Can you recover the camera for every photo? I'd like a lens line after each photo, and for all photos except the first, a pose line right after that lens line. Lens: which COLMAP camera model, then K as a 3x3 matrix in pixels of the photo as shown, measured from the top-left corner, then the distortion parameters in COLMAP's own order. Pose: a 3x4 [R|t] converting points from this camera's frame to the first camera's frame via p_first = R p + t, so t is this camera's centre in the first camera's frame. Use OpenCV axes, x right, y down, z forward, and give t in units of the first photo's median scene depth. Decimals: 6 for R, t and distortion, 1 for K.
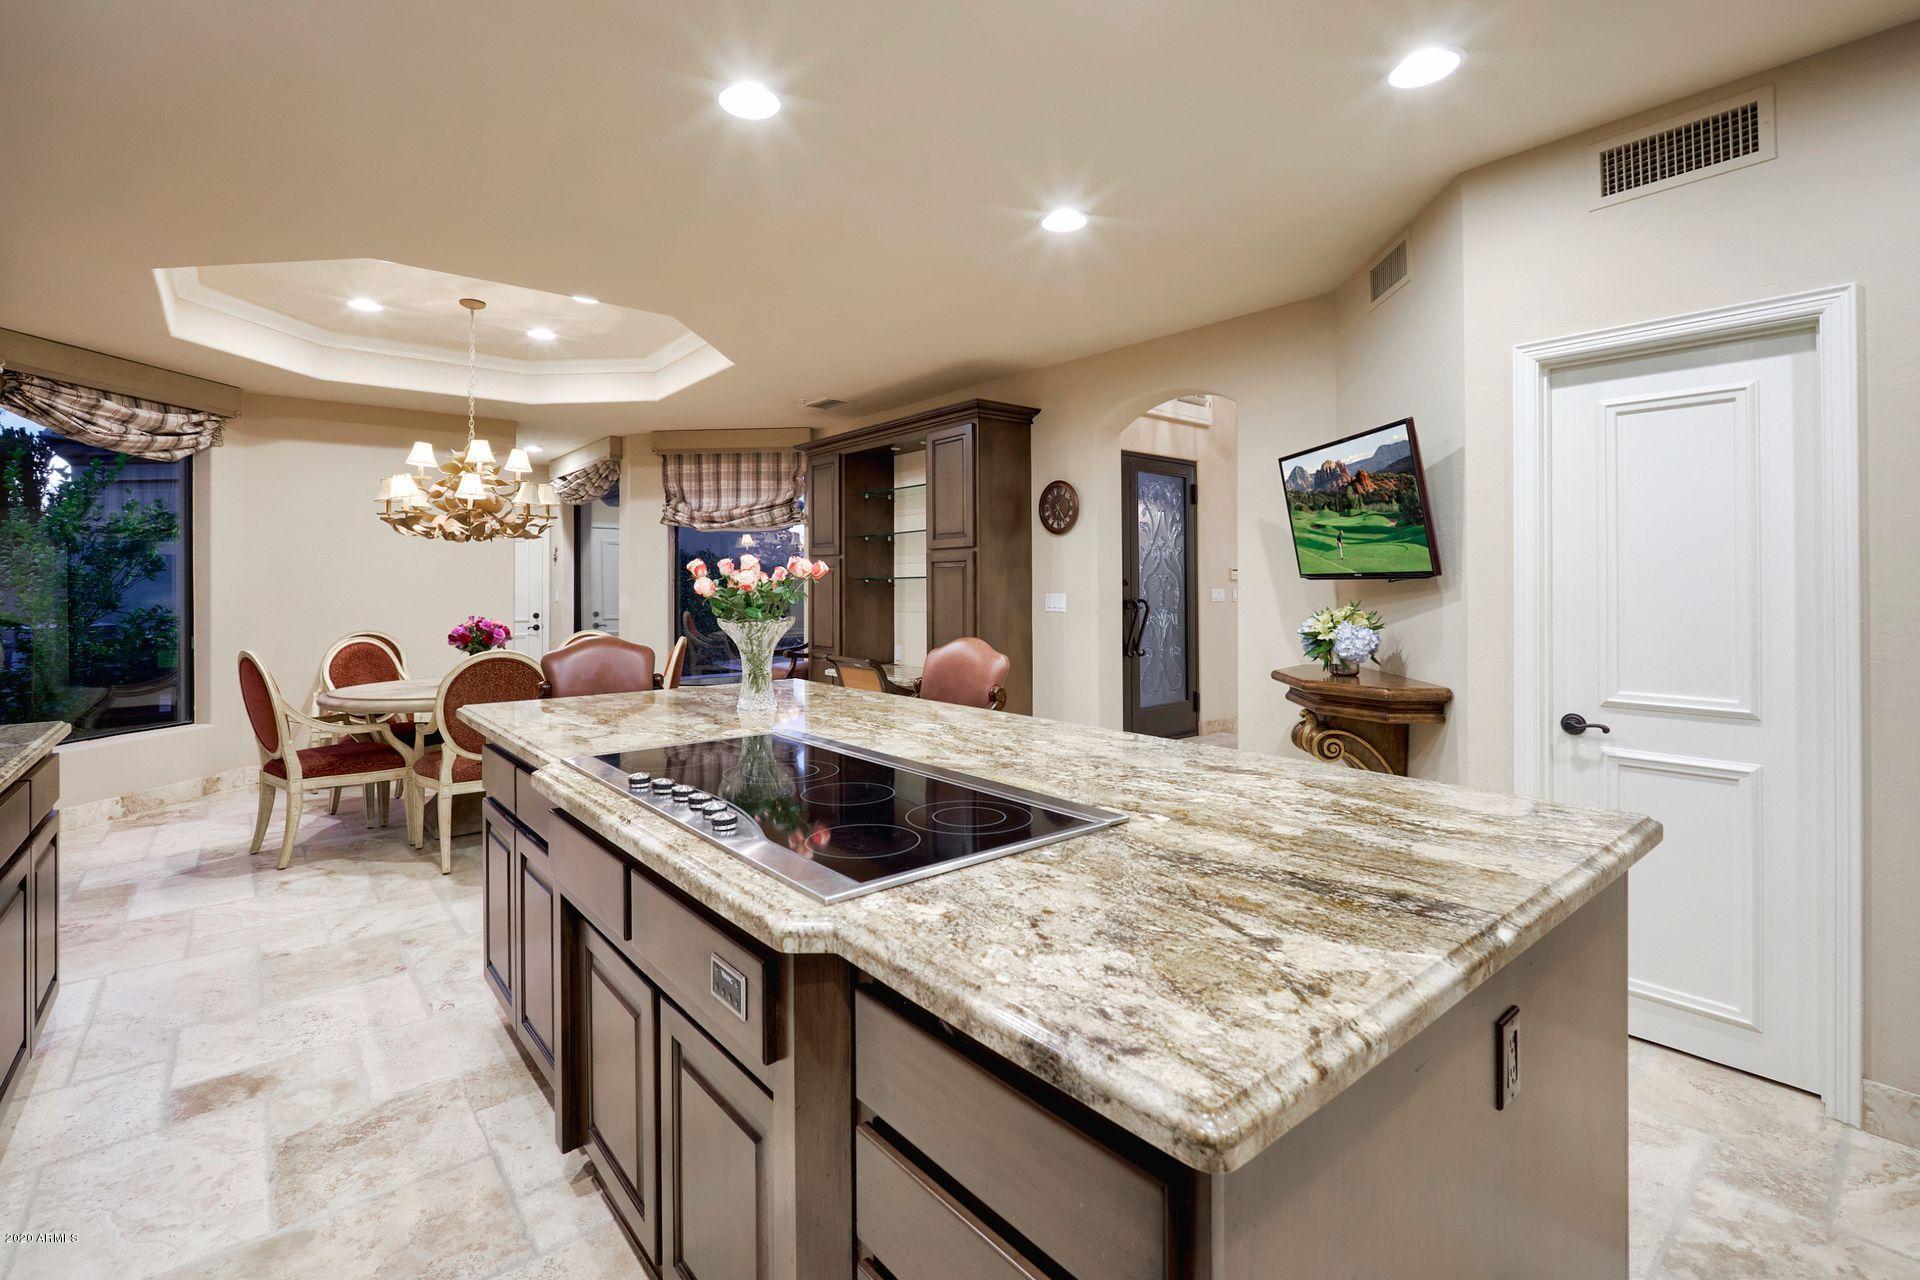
lens RADIAL K [[823.2, 0, 917.6], [0, 823.2, 581.7], [0, 0, 1]] dist [-0.009336, 0.001613]
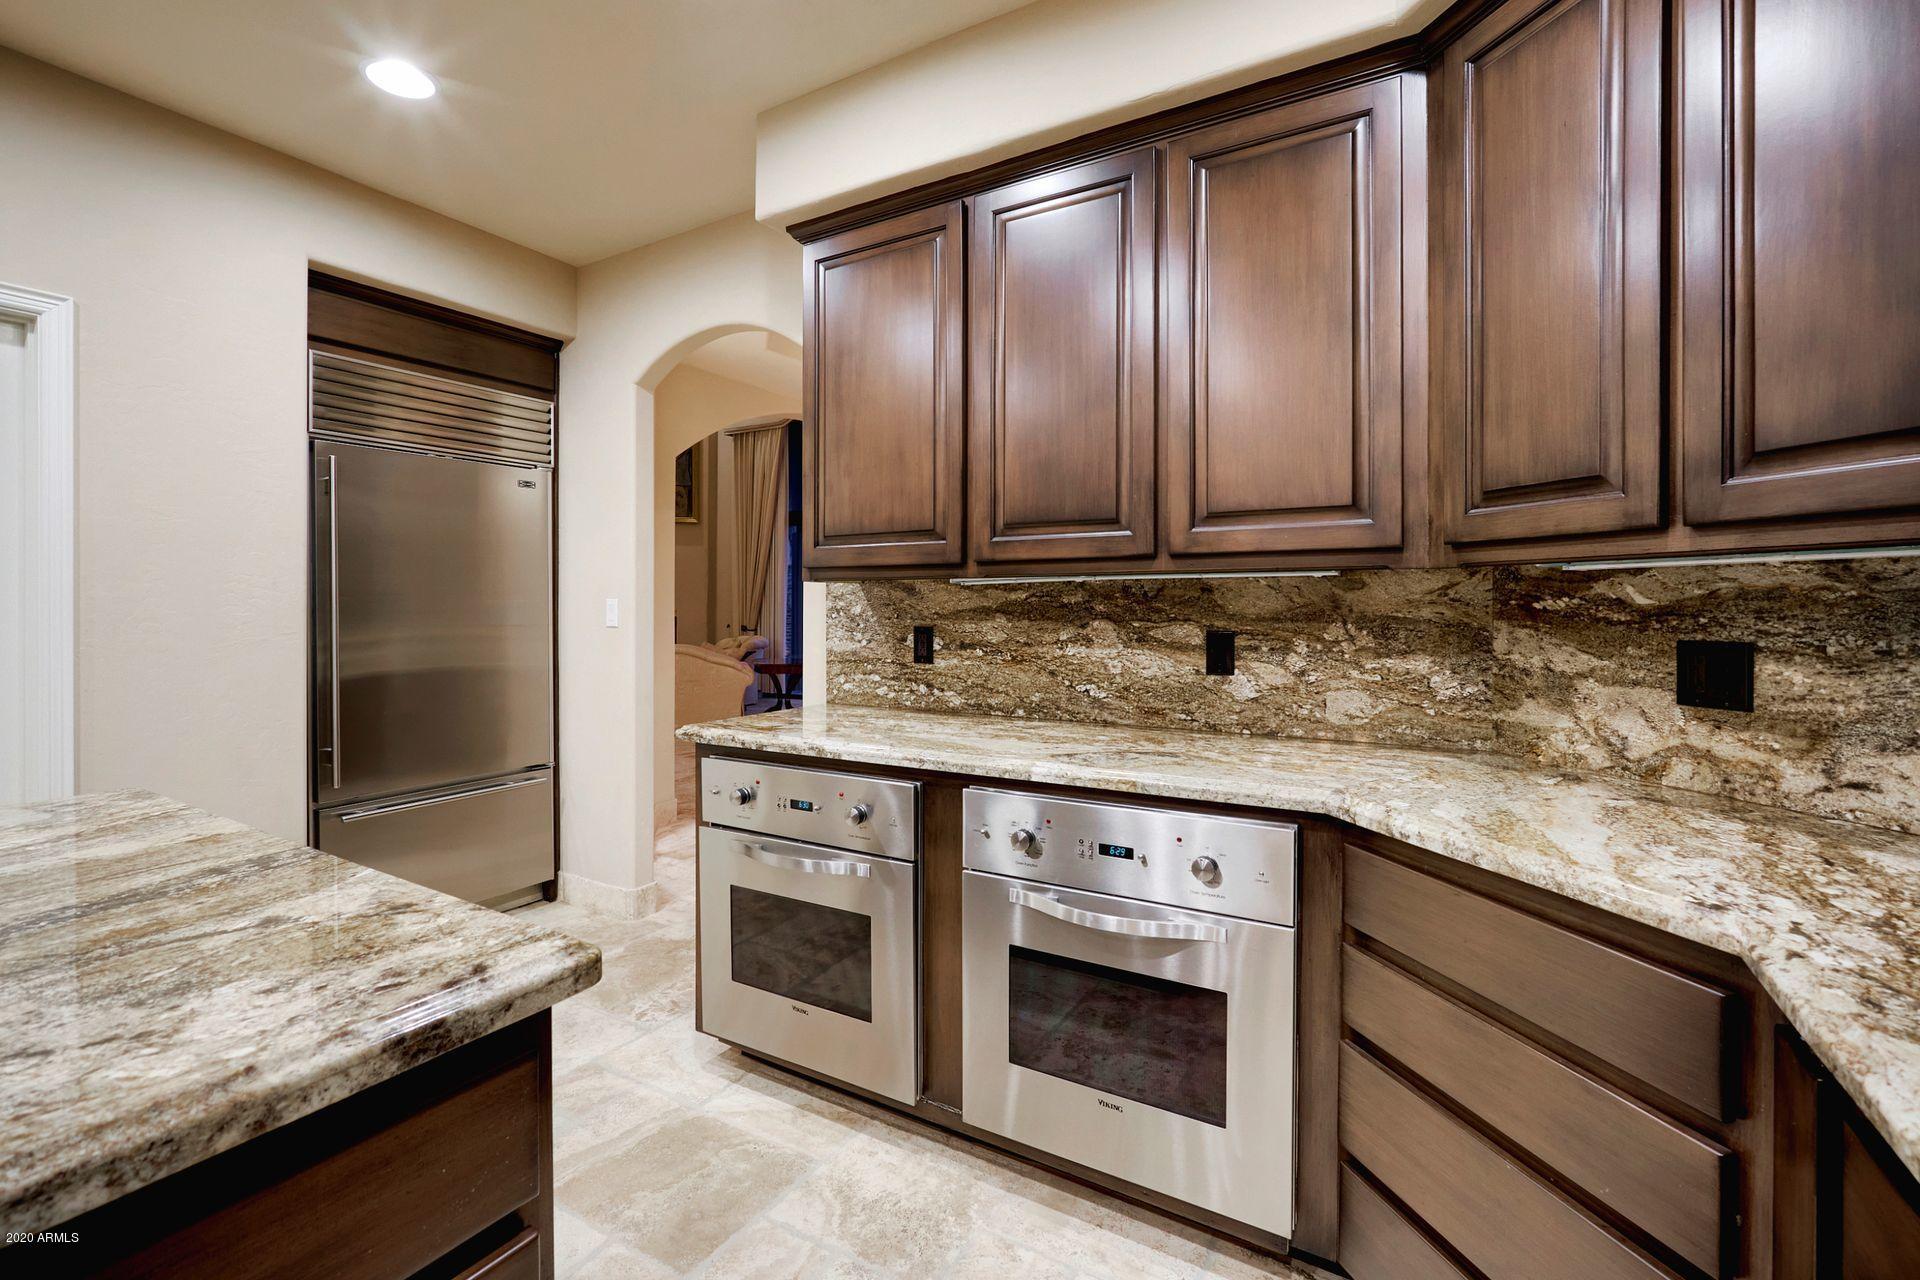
lens RADIAL K [[823.2, 0, 985.8], [0, 823.2, 612.4], [0, 0, 1]] dist [-0.009336, 0.001613]
pose [[-0.341772, -0.009507, 0.939735, -0.736041], [0.001941, 0.999940, 0.010822, 0.104008], [-0.939781, 0.005523, -0.341733, 0.627572]]
